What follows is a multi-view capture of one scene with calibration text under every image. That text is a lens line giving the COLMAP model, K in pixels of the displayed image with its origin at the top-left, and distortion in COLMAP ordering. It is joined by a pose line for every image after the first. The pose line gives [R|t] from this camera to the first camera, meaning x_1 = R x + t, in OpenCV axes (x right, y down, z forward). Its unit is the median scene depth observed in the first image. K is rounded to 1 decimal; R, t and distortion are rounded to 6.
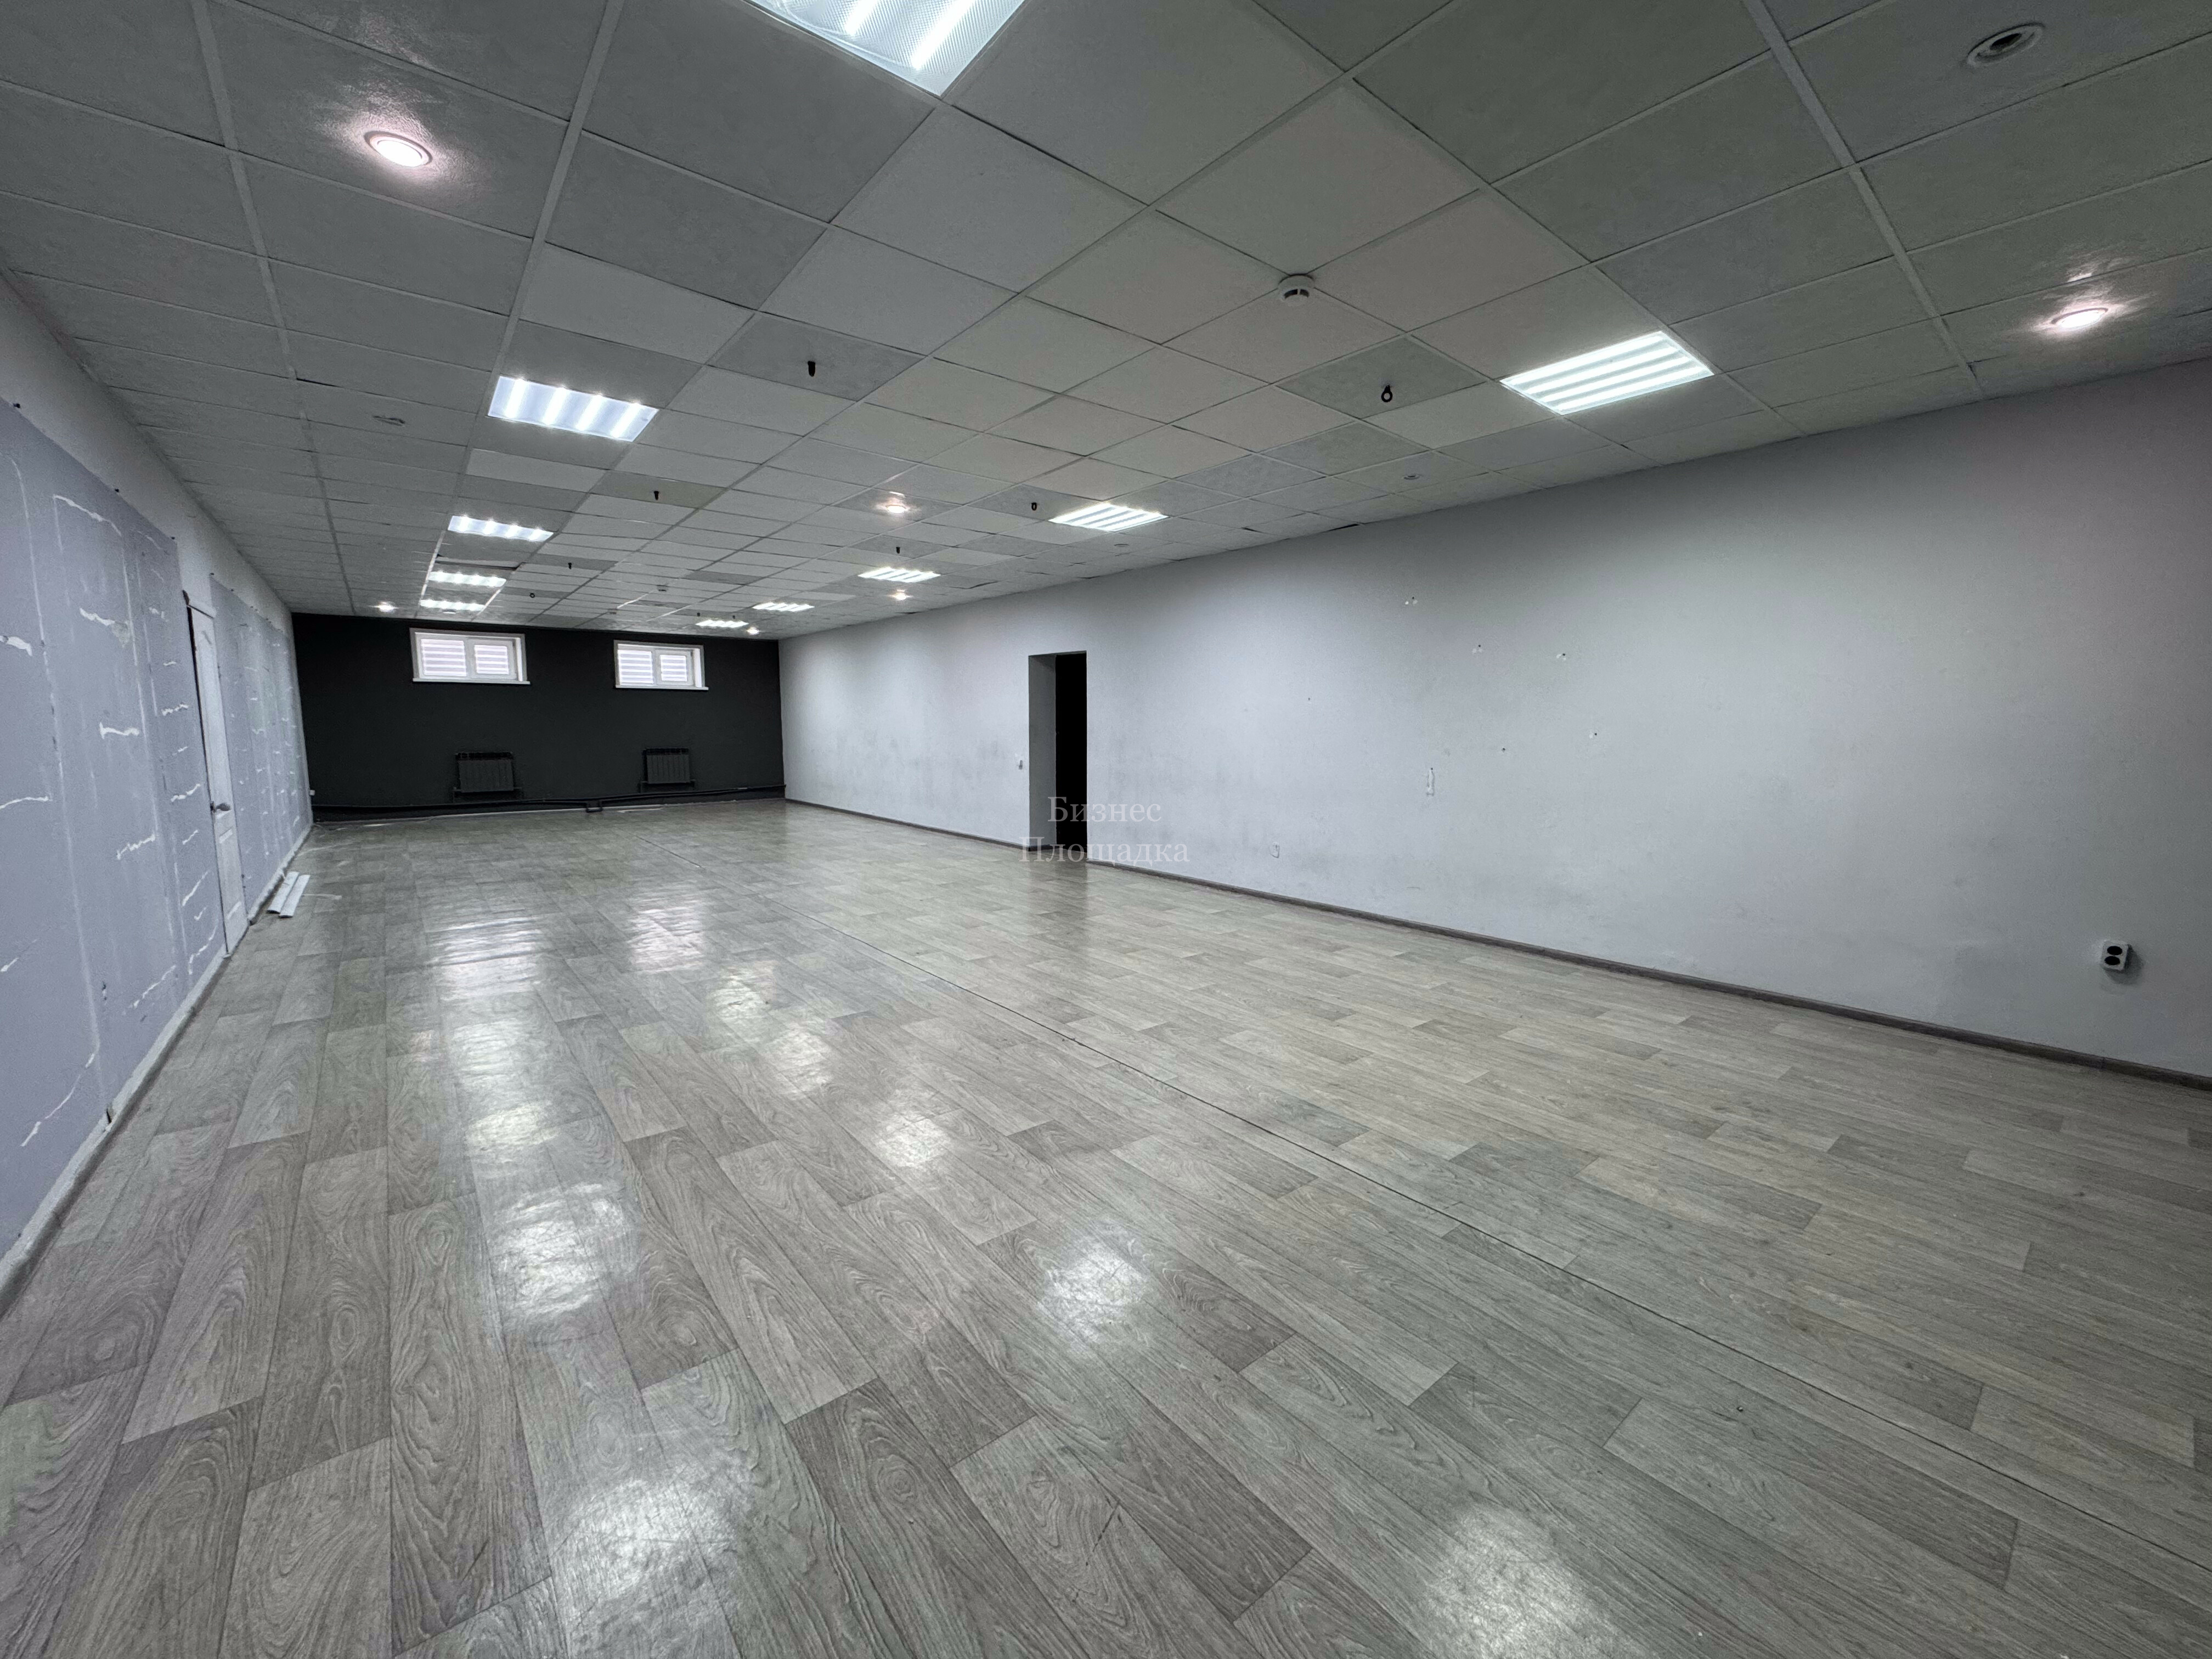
lens RADIAL K [[870.0, 0, 1106.3], [0, 870.0, 822.7], [0, 0, 1]] dist [-0.002680, 0.000336]
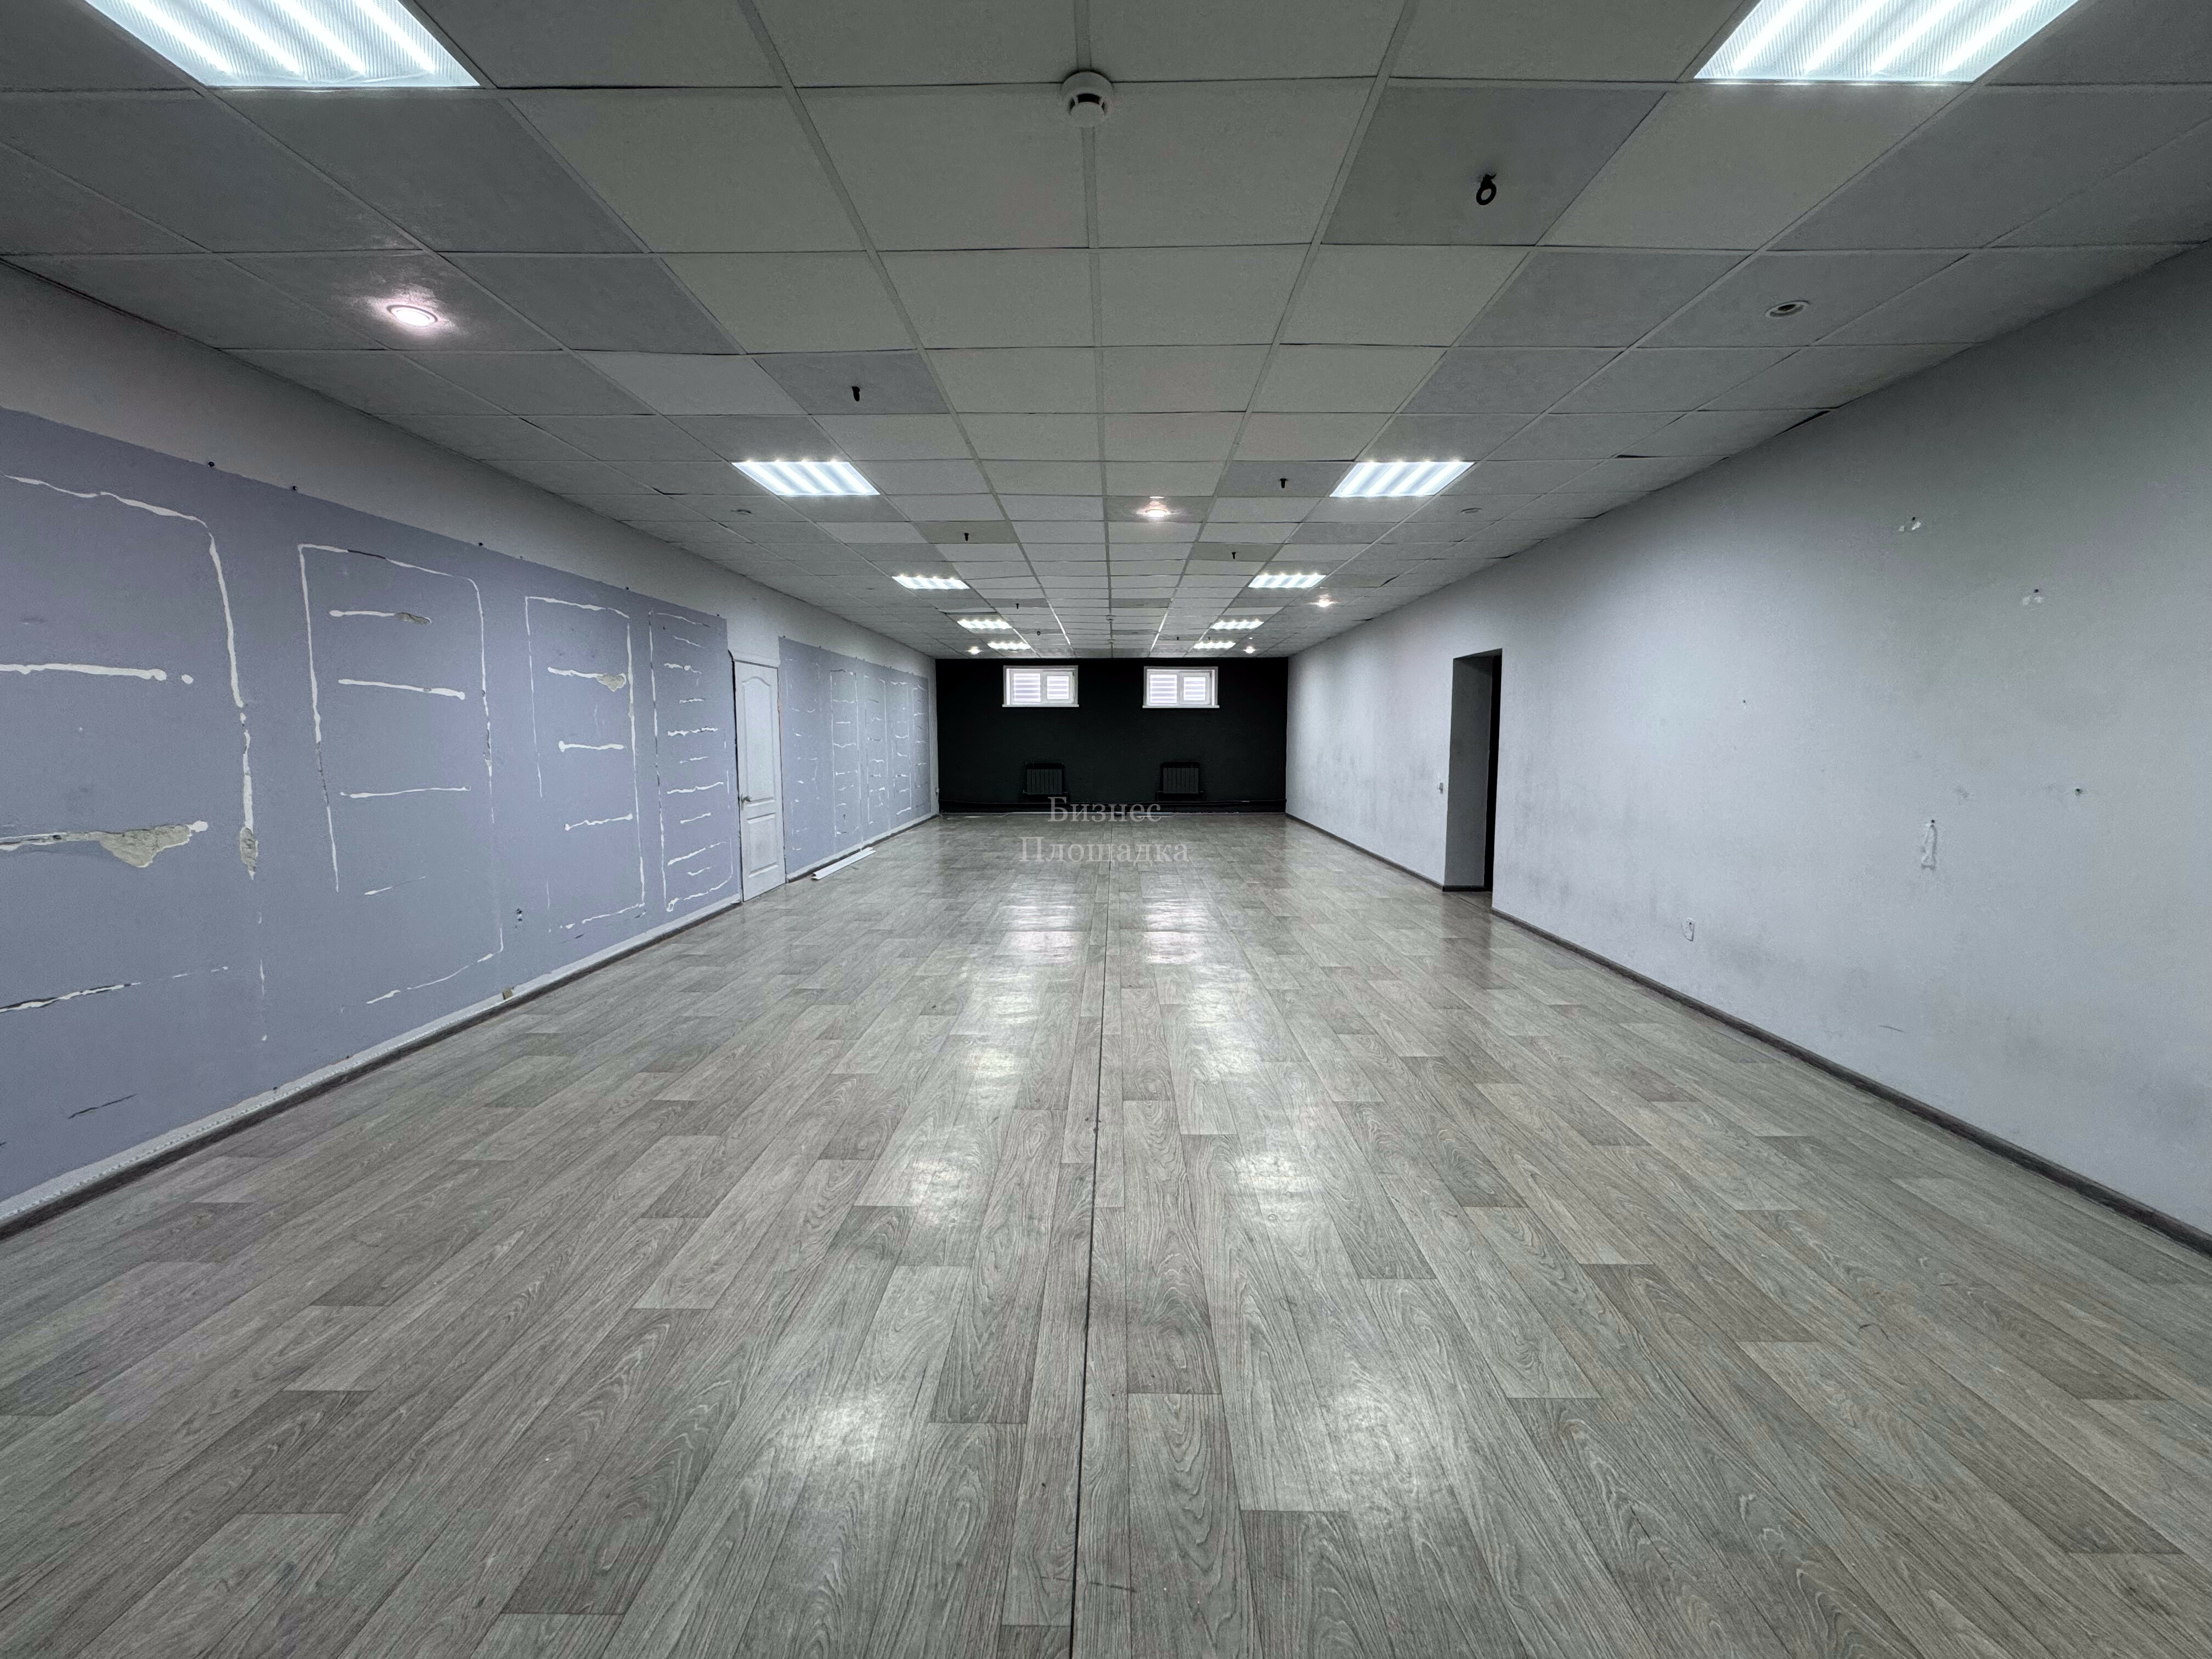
lens RADIAL K [[870.0, 0, 1098.2], [0, 870.0, 824.9], [0, 0, 1]] dist [-0.002680, 0.000336]
pose [[0.769810, 0.061262, -0.635327, 0.337251], [-0.070565, 0.997450, 0.010678, -0.029961], [0.634361, 0.036612, 0.772170, 0.249627]]
